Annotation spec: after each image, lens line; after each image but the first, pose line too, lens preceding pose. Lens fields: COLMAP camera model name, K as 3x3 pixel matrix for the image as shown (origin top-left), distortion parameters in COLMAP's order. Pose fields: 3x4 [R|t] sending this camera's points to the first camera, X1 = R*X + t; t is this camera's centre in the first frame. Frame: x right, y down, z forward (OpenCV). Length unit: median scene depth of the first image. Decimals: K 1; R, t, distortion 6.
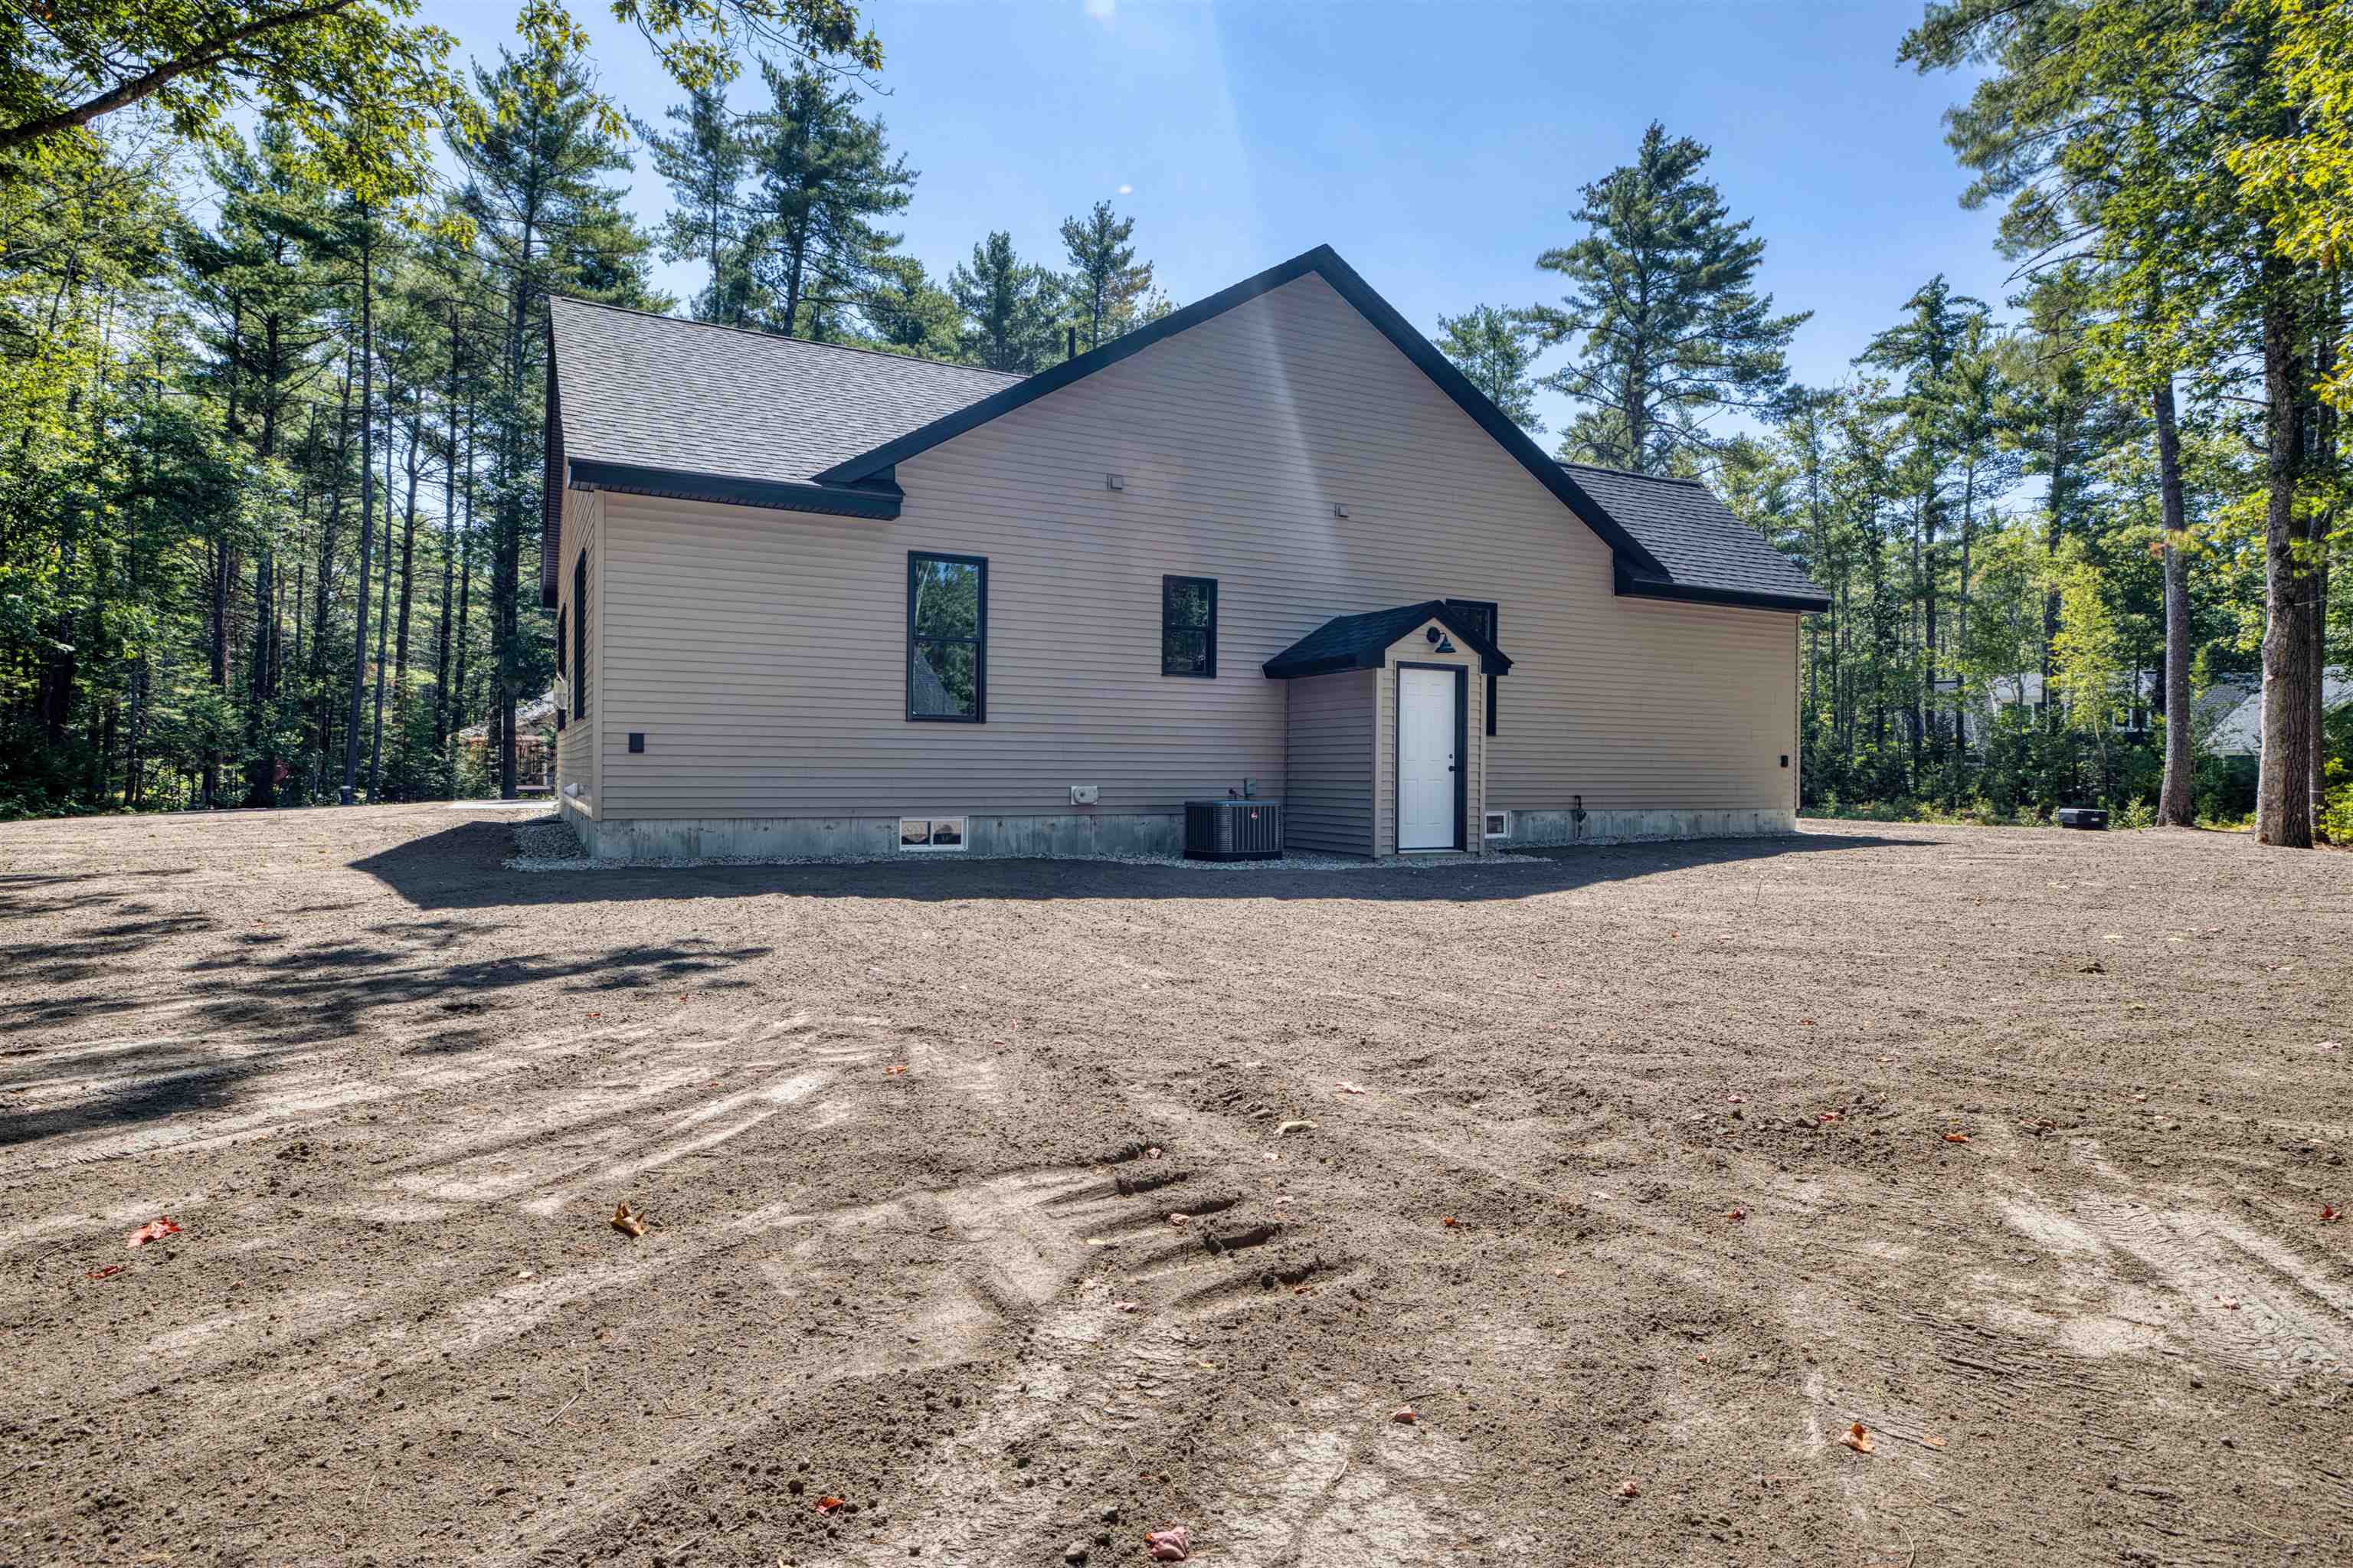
lens RADIAL K [[1278.1, 0, 1181.2], [0, 1278.1, 776.6], [0, 0, 1]] dist [0.001891, 0.000389]
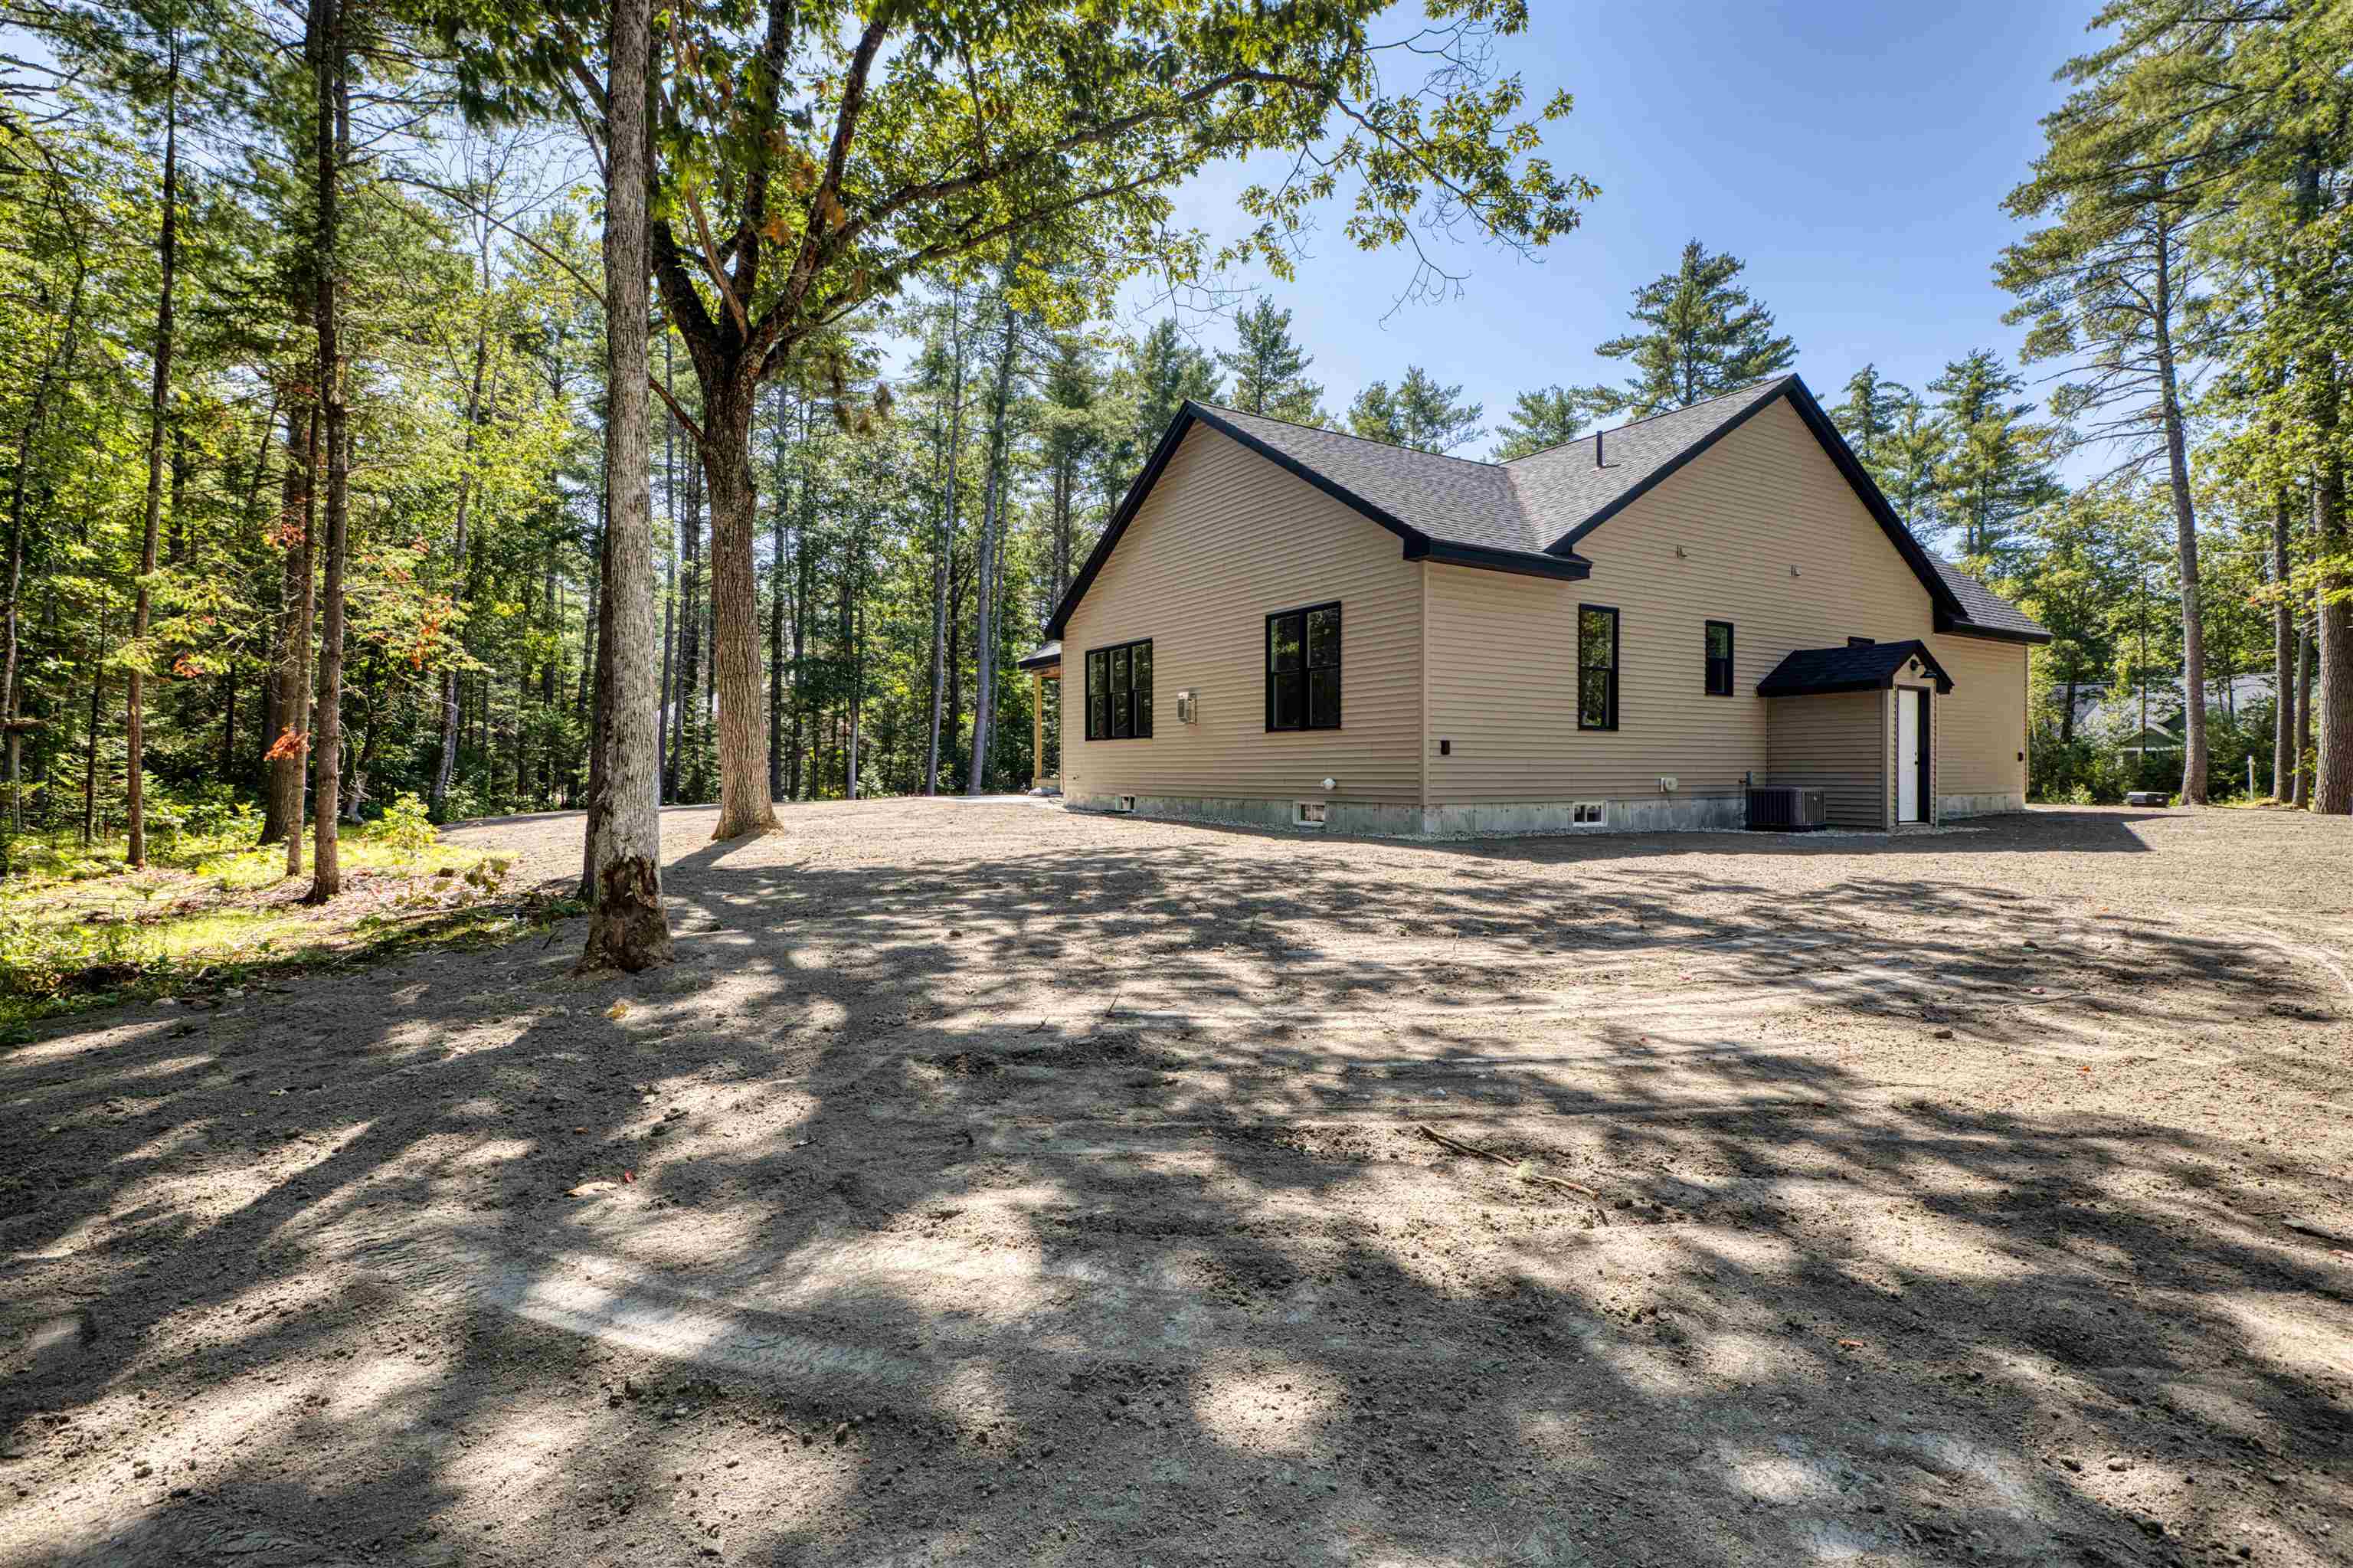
lens RADIAL K [[1121.4, 0, 1176.5], [0, 1121.4, 784.0], [0, 0, 1]] dist [-0.000126, 0.000562]
pose [[0.997157, -0.008523, 0.074867, -0.227304], [0.007998, 0.999941, 0.007309, 0.000369], [-0.074925, -0.006689, 0.997167, -0.045646]]
